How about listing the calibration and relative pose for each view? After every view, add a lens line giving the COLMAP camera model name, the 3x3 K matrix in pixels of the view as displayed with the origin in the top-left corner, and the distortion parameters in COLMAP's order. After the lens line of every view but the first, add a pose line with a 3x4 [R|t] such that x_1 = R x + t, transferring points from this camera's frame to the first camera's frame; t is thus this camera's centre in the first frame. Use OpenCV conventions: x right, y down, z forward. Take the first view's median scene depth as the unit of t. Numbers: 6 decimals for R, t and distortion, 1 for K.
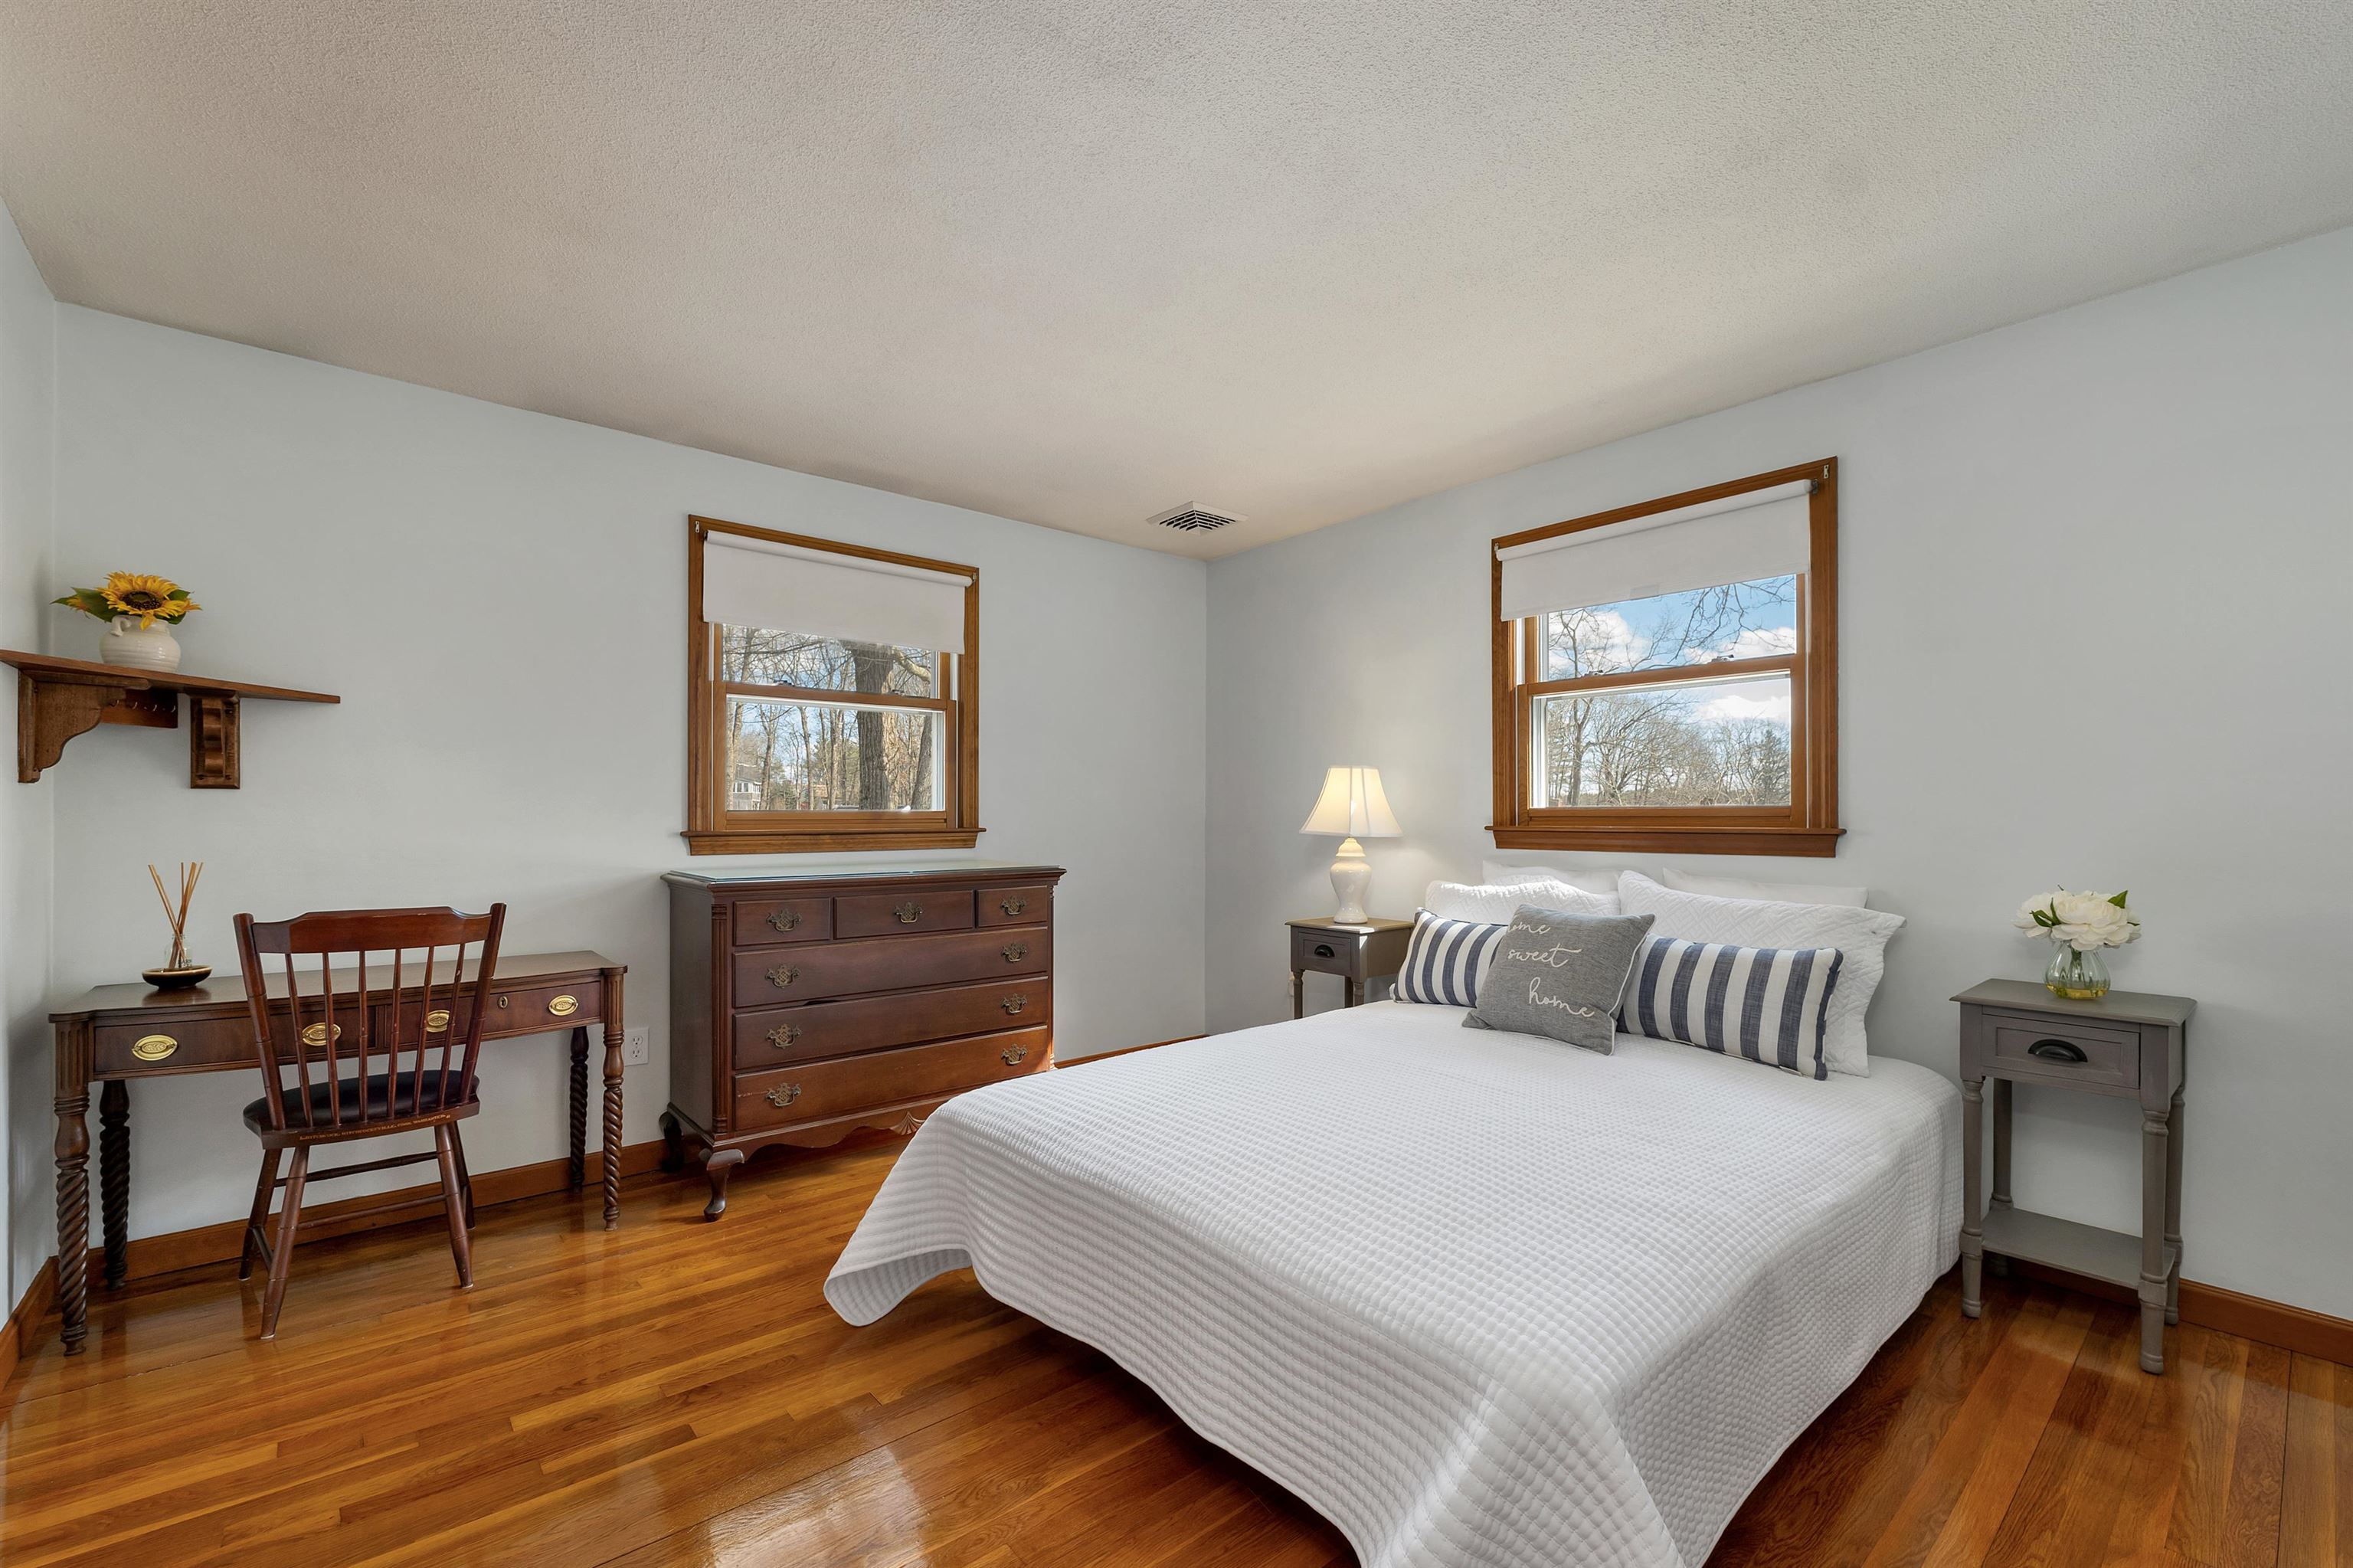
lens RADIAL K [[962.2, 0, 1170.6], [0, 962.2, 818.2], [0, 0, 1]] dist [-0.000131, 0.000051]
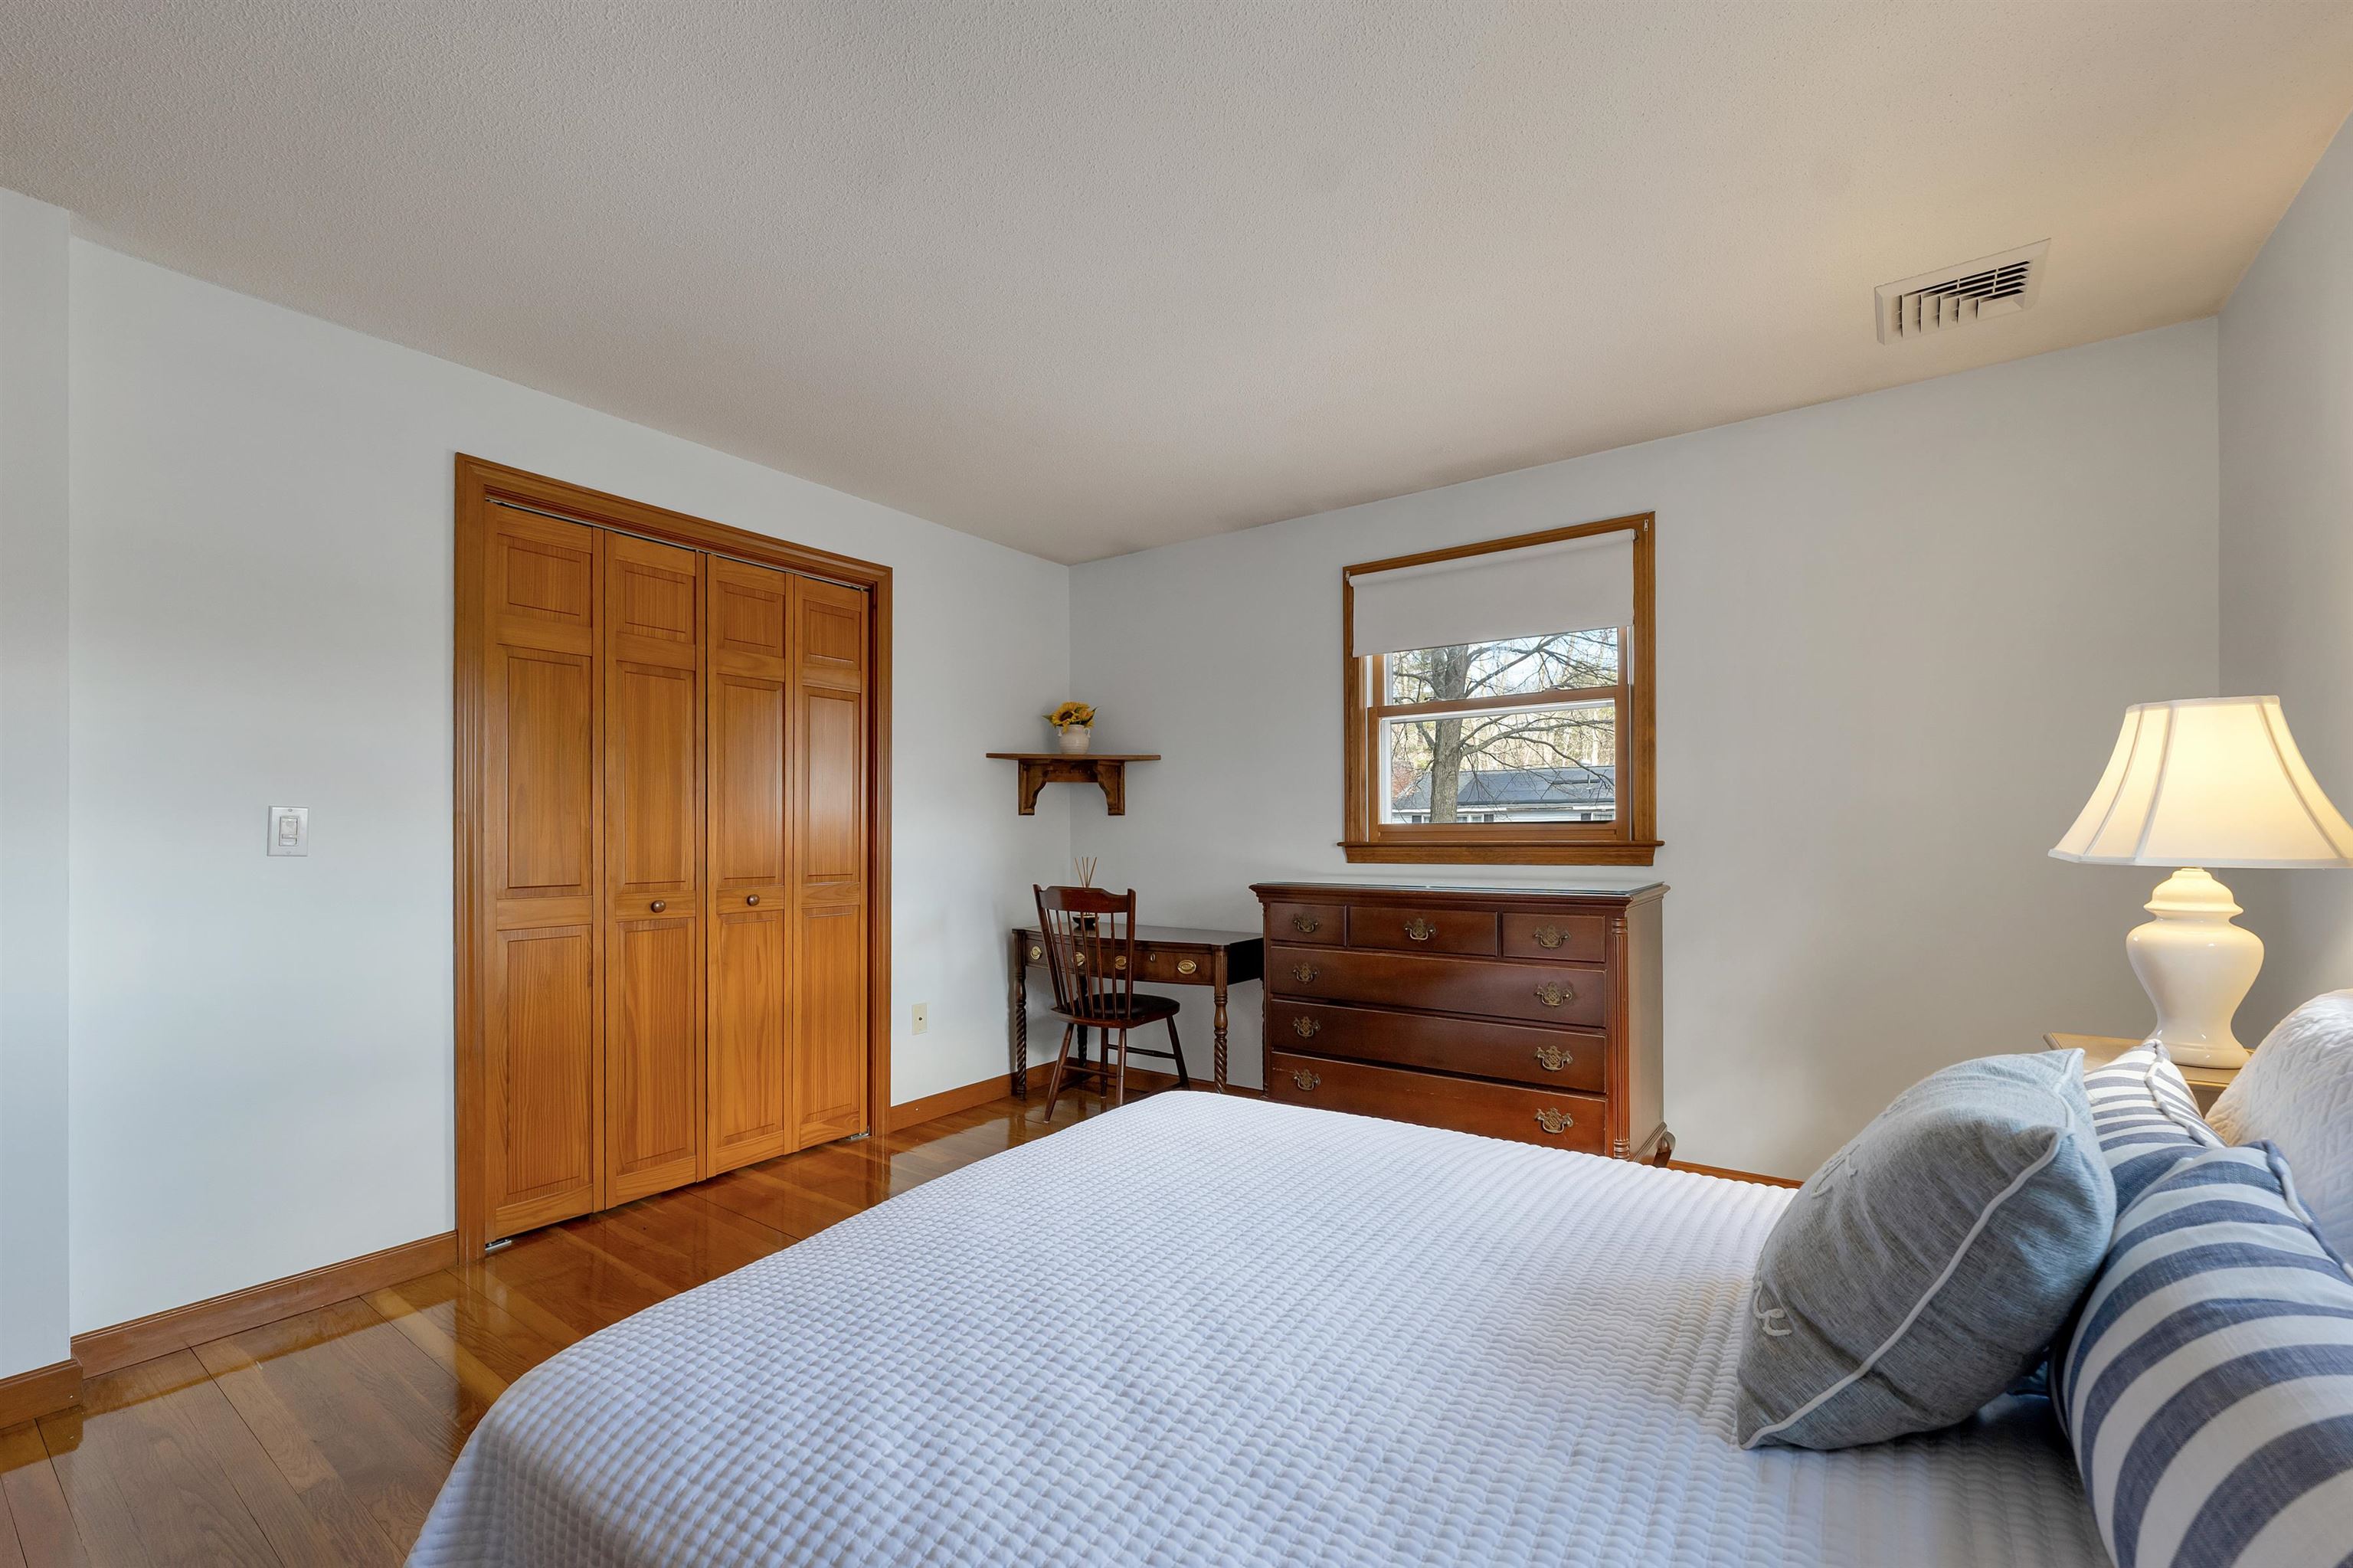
lens RADIAL K [[989.3, 0, 1174.5], [0, 989.3, 833.8], [0, 0, 1]] dist [-0.001391, -0.000112]
pose [[0.230094, -0.001794, -0.973167, 0.772923], [0.003337, 0.999994, -0.001055, 0.006016], [0.973163, -0.003004, 0.230099, 0.688794]]
